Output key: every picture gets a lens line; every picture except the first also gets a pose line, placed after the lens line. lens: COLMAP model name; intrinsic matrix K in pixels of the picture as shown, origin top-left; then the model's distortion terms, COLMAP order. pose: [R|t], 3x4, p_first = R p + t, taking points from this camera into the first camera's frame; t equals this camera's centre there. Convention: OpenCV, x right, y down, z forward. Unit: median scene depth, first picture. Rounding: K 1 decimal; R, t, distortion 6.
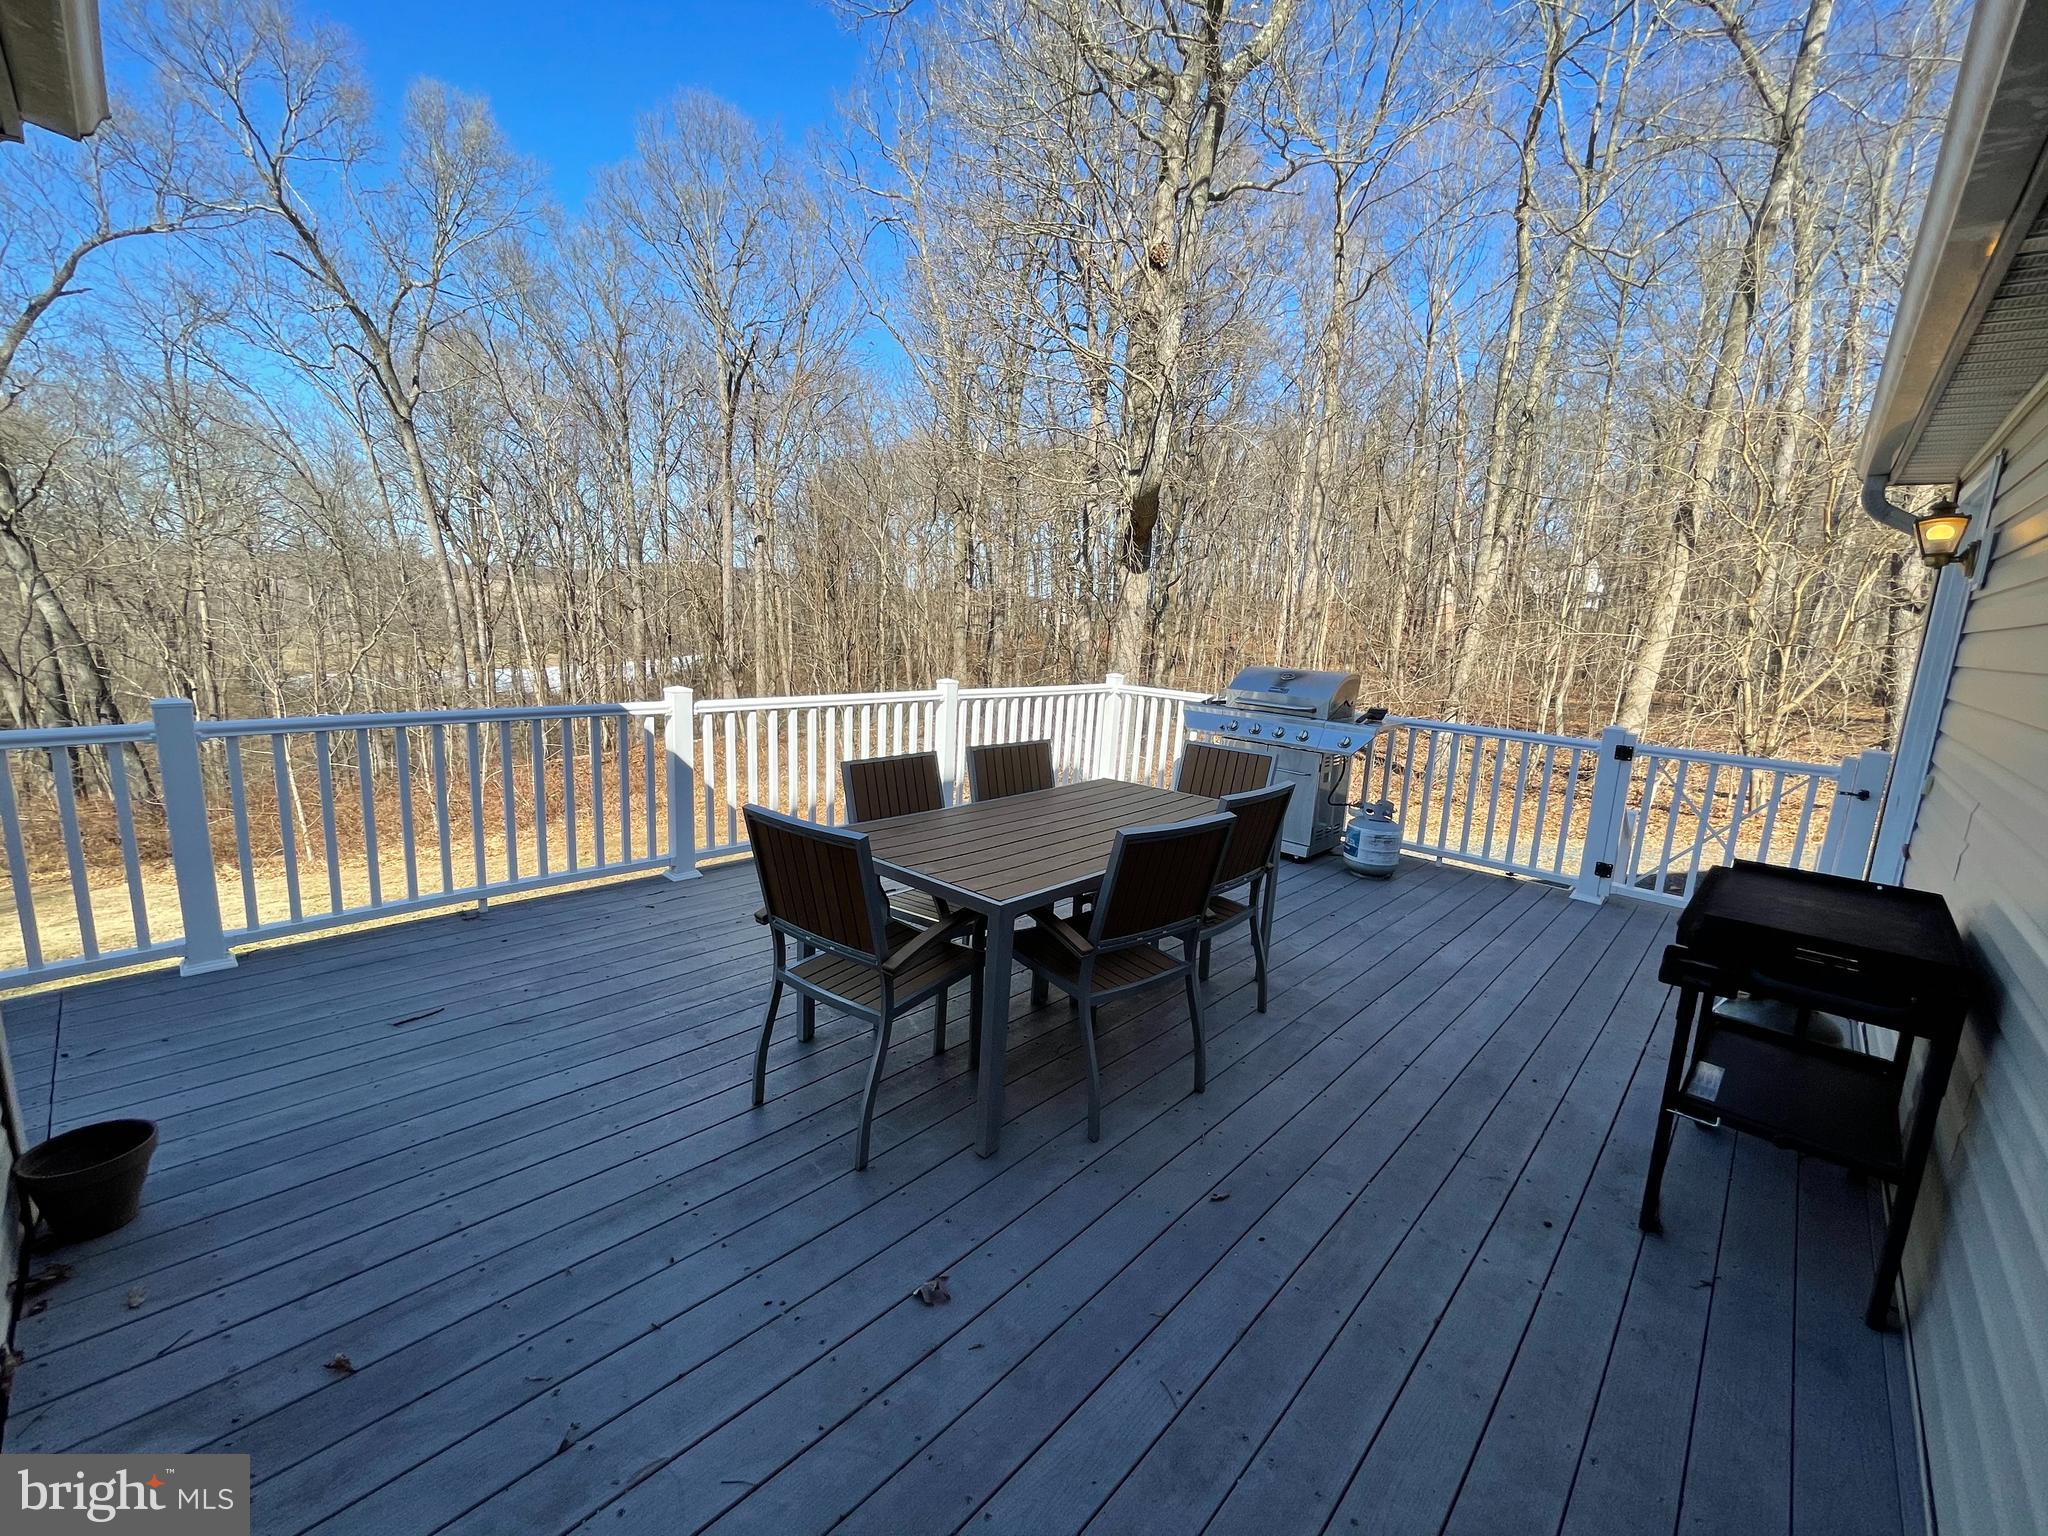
lens RADIAL K [[833.2, 0, 1021.7], [0, 833.2, 765.1], [0, 0, 1]] dist [0.001038, 0.000363]
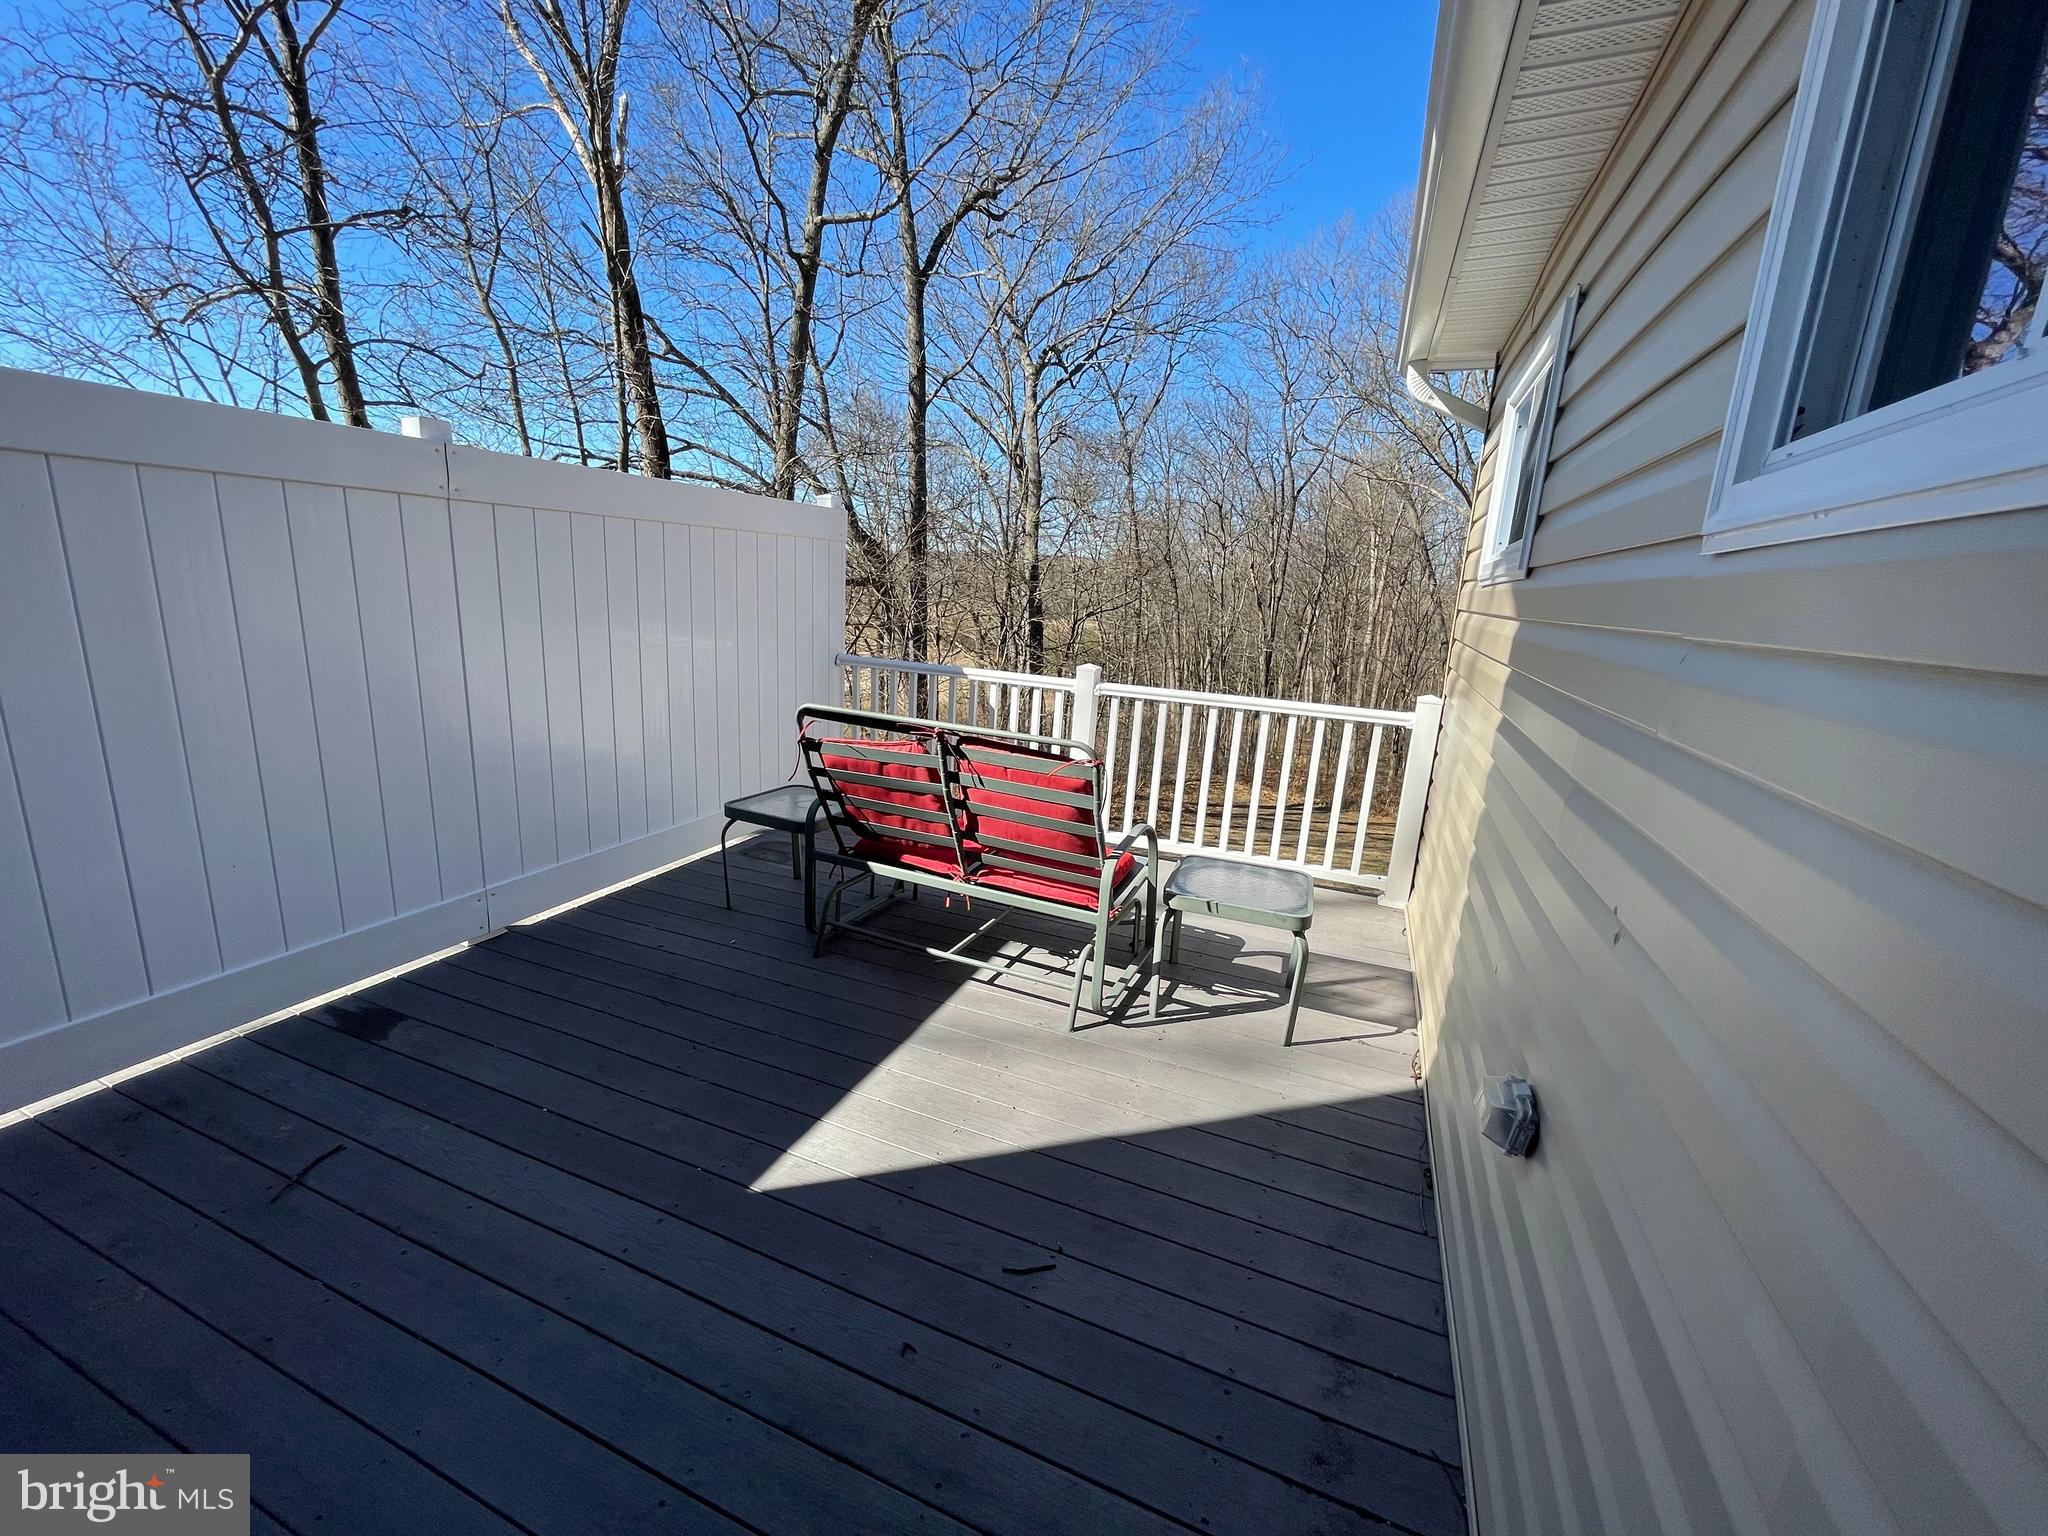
lens RADIAL K [[833.2, 0, 1021.7], [0, 833.2, 756.8], [0, 0, 1]] dist [0.001038, 0.000363]
pose [[0.355577, 0.168334, -0.919363, 0.537815], [-0.198340, 0.974834, 0.101779, -0.074314], [0.913360, 0.146157, 0.380016, 0.551187]]
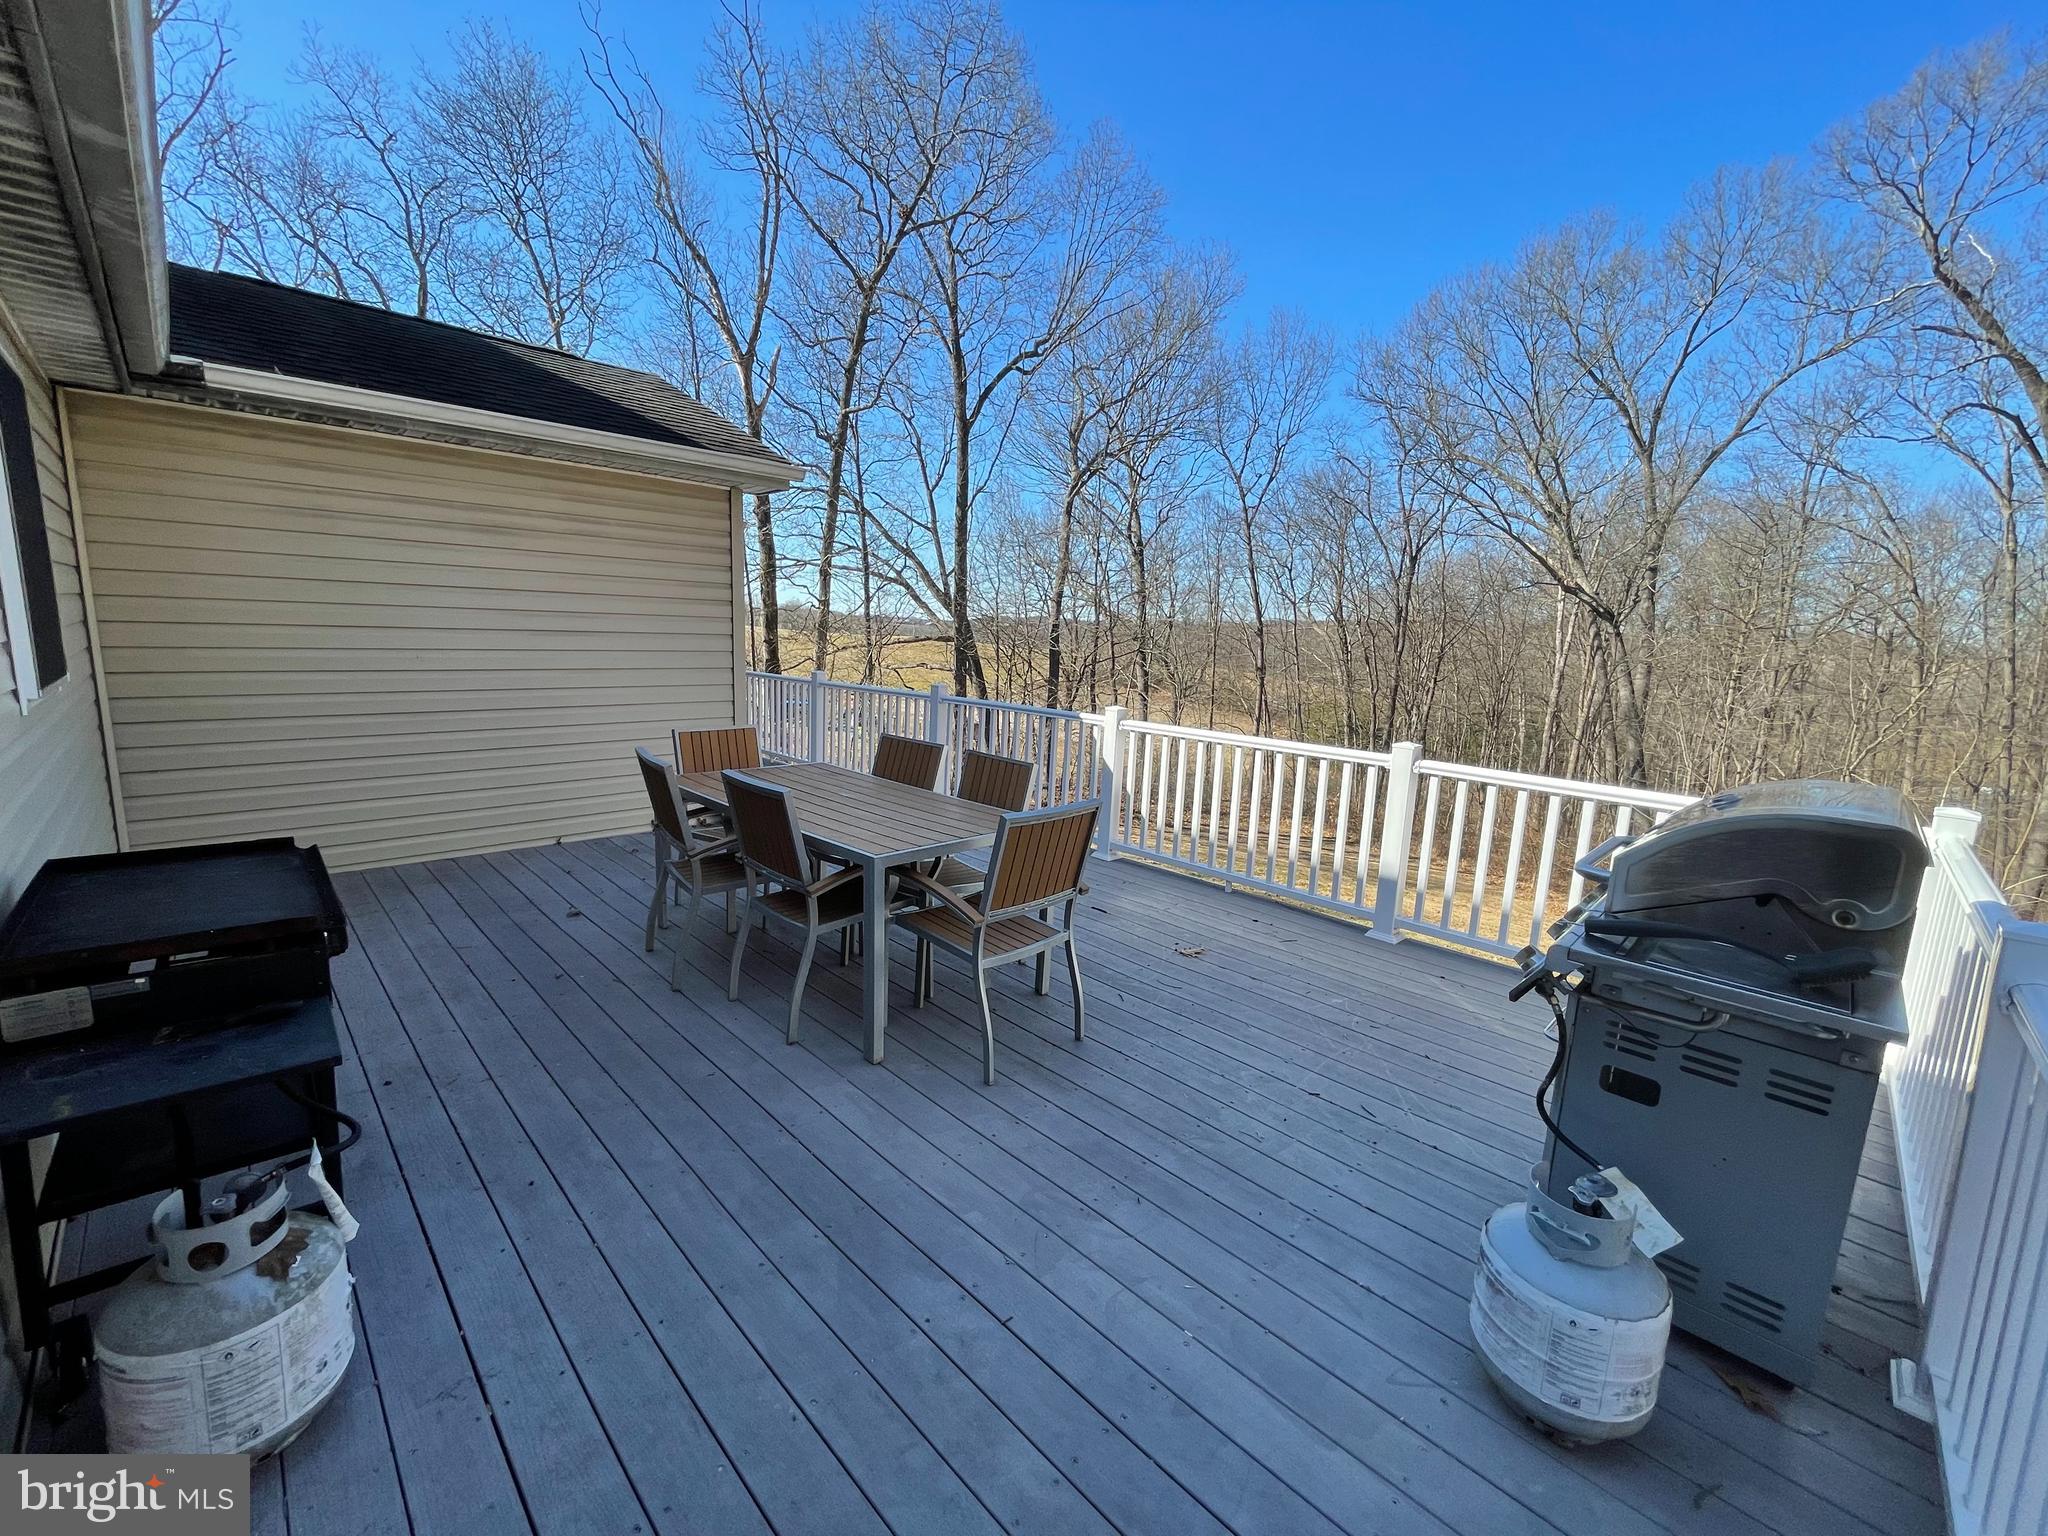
lens RADIAL K [[833.2, 0, 1019.9], [0, 833.2, 763.5], [0, 0, 1]] dist [0.001038, 0.000363]
pose [[-0.039721, 0.104405, -0.993741, 0.709608], [-0.223074, 0.968499, 0.110669, -0.096571], [0.973992, 0.226073, -0.015180, 0.733494]]
